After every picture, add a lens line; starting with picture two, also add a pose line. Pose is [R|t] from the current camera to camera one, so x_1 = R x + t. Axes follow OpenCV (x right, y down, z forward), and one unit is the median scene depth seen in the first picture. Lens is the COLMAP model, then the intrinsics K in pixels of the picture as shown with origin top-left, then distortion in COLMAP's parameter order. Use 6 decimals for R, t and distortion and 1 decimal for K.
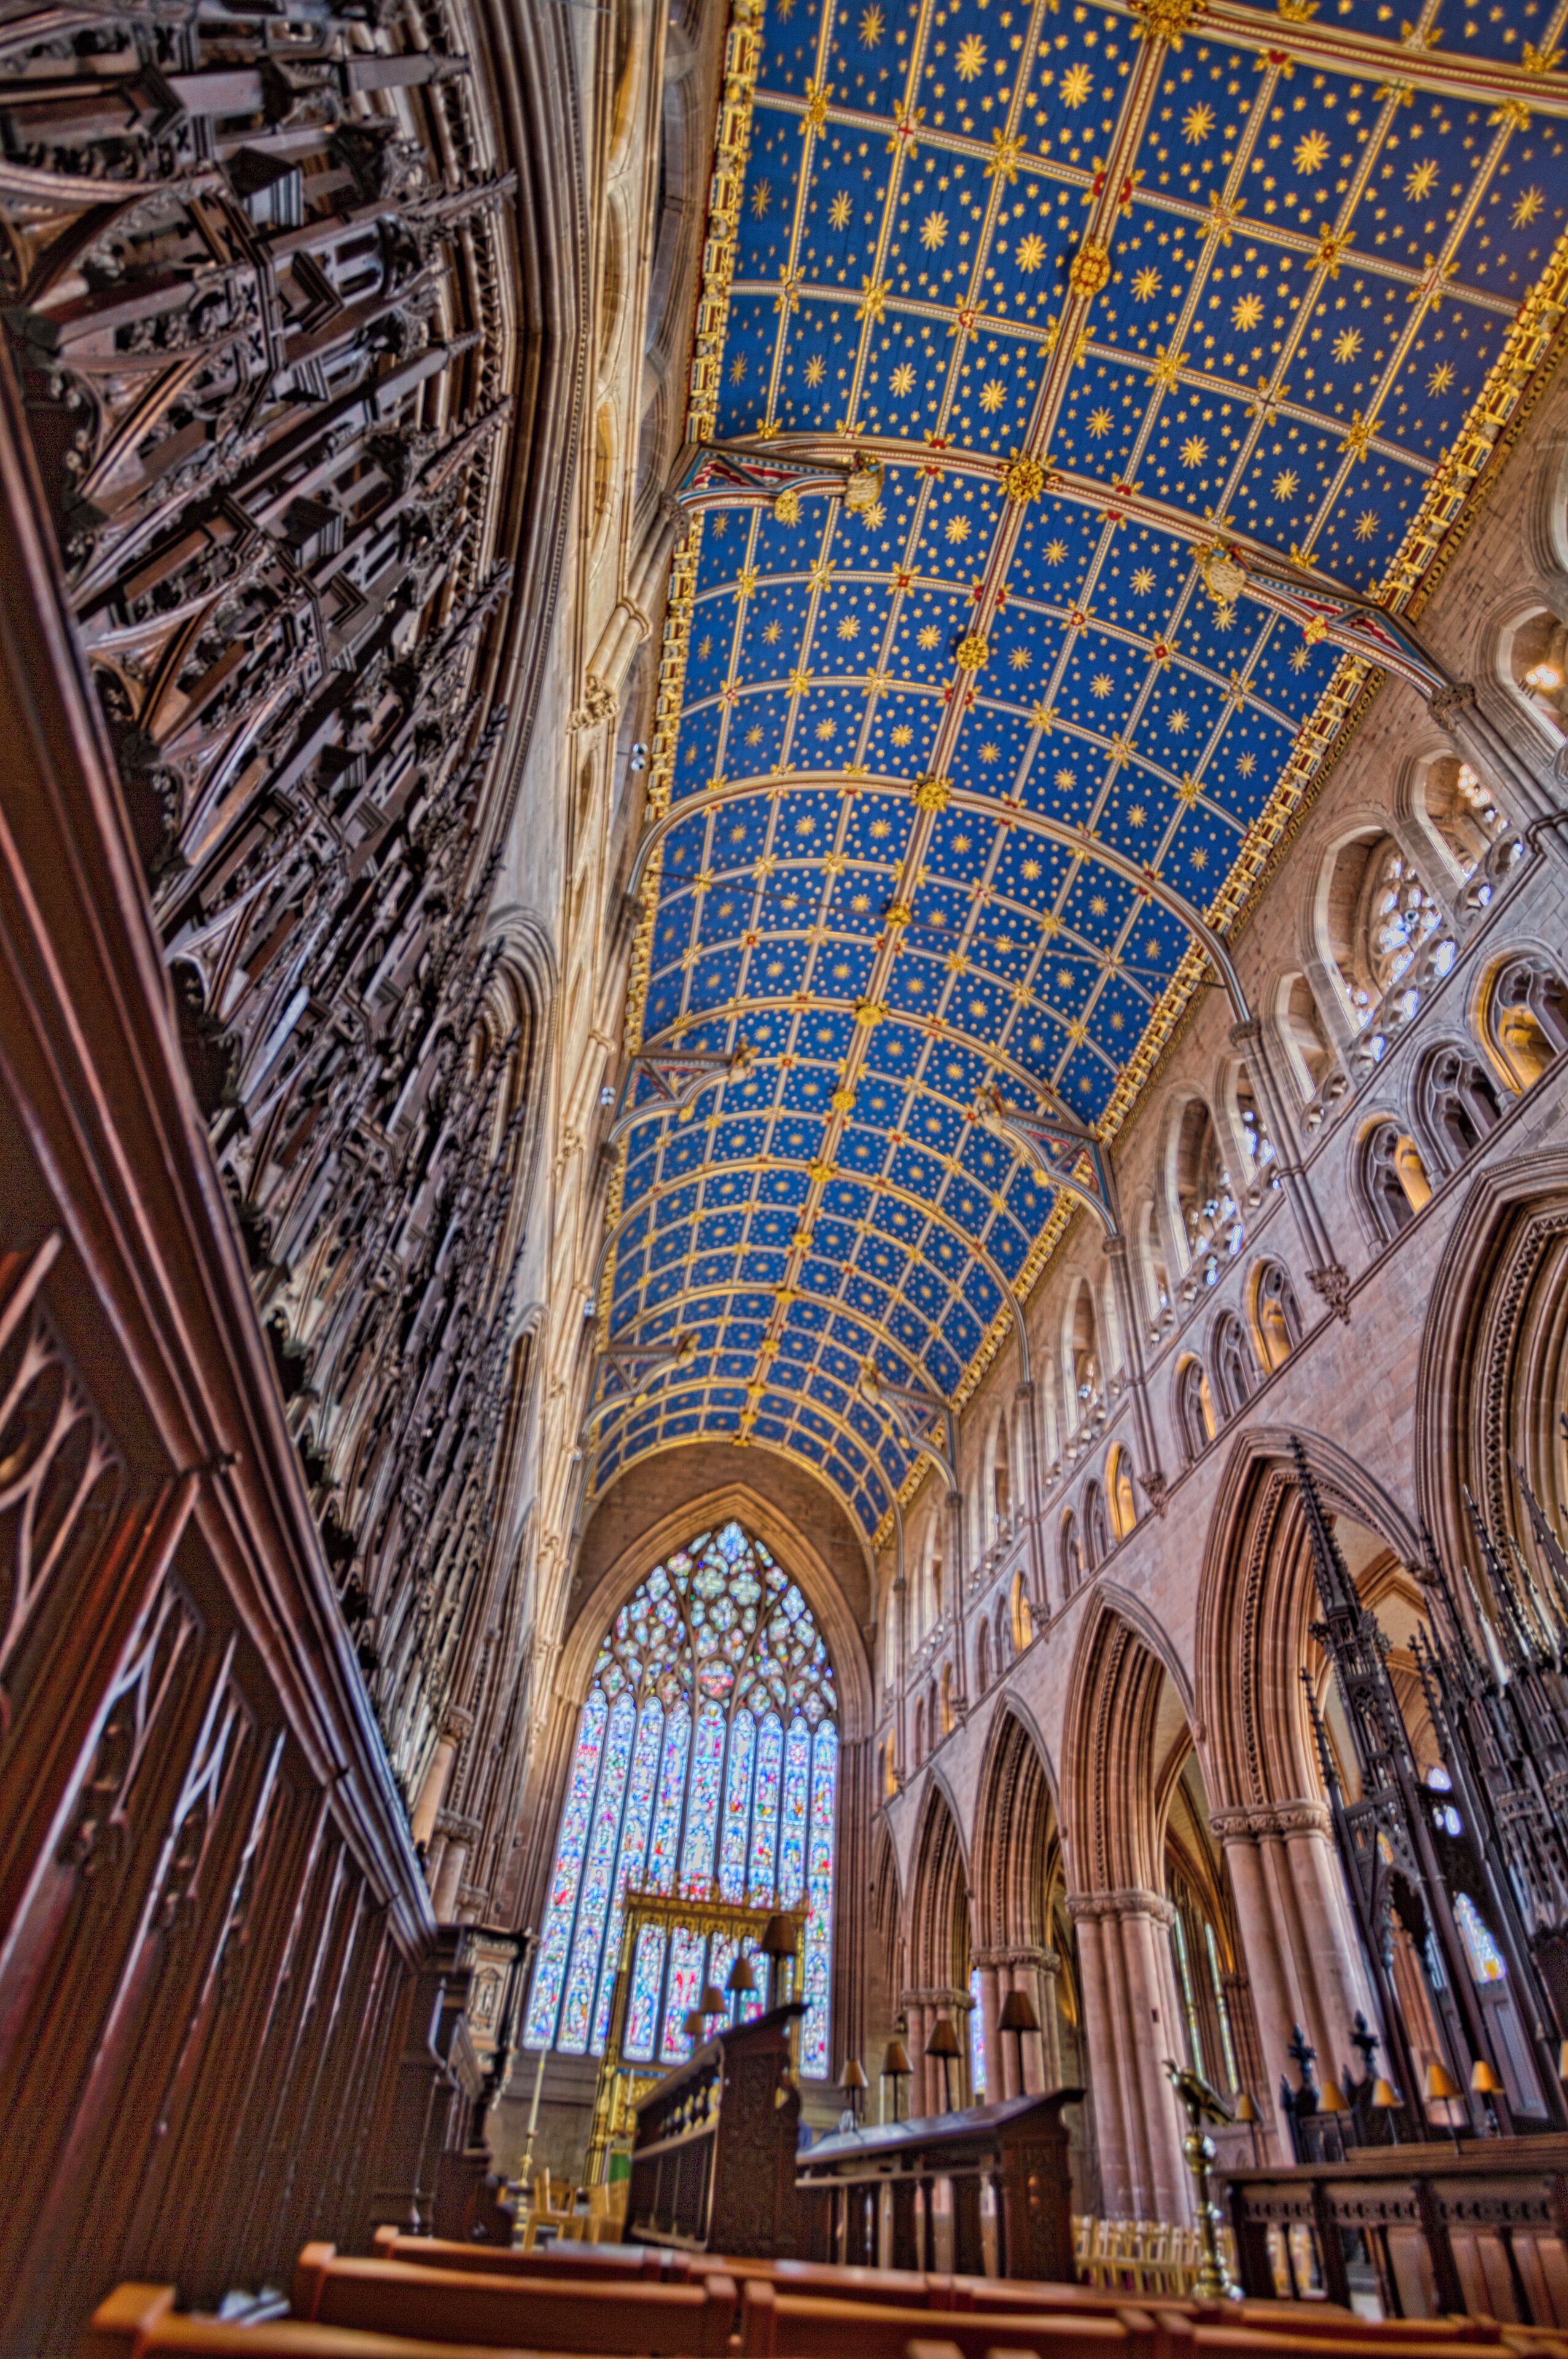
lens RADIAL K [[1128.0, 0, 791.2], [0, 1128.0, 1184.5], [0, 0, 1]] dist [0.004177, 0.003082]
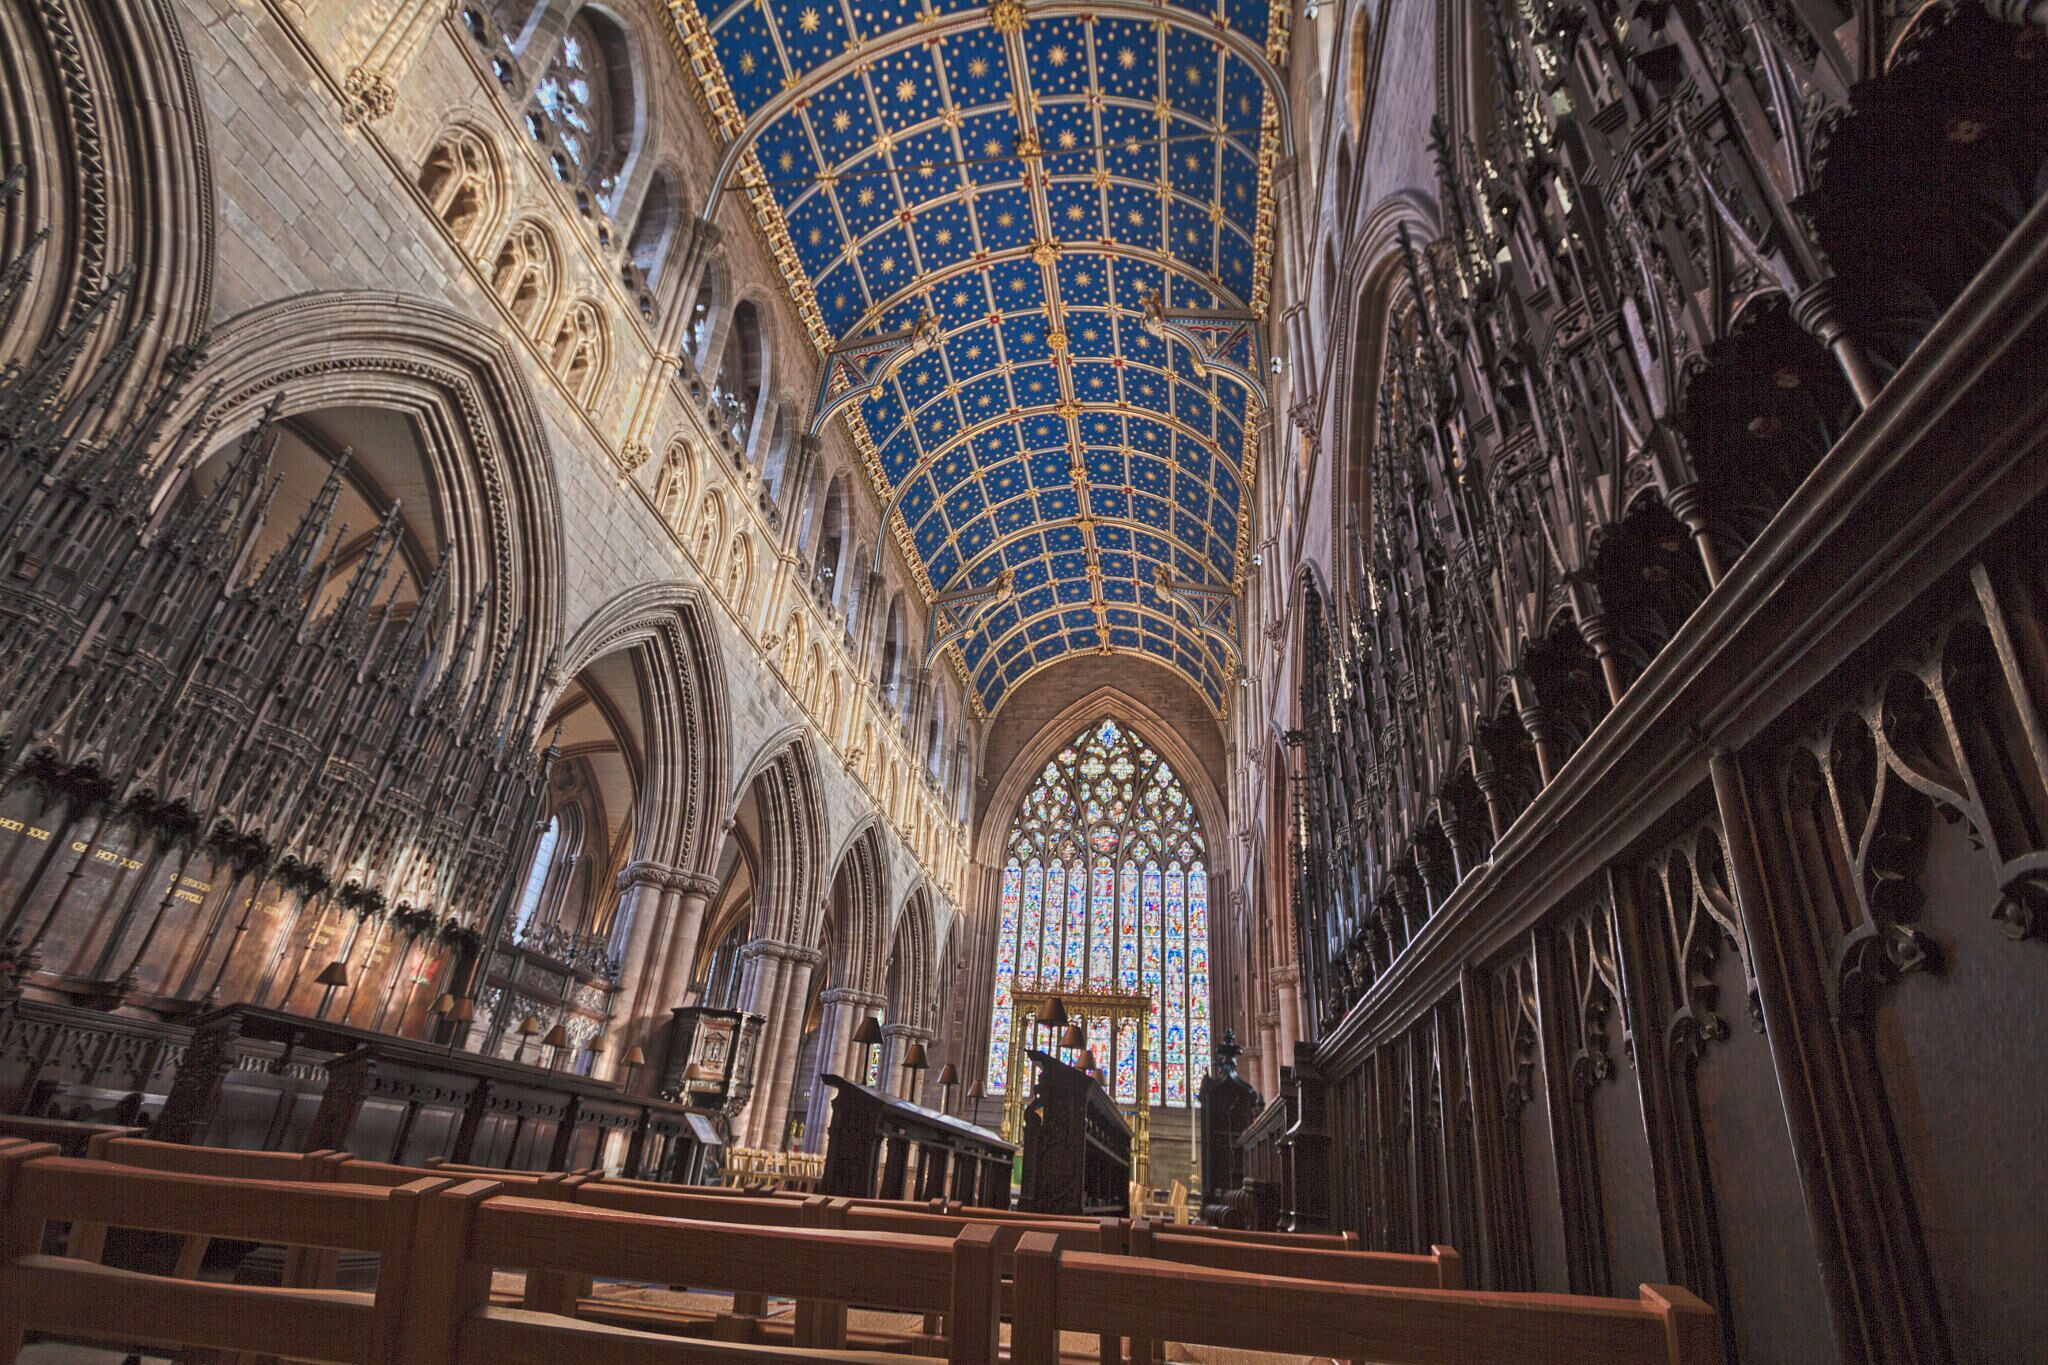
lens RADIAL K [[979.4, 0, 1016.3], [0, 979.4, 687.7], [0, 0, 1]] dist [0.004177, 0.003082]
pose [[0.938061, -0.155952, -0.309388, 0.203390], [0.226403, 0.951860, 0.206650, 0.033055], [0.262266, -0.263896, 0.928211, 0.014322]]
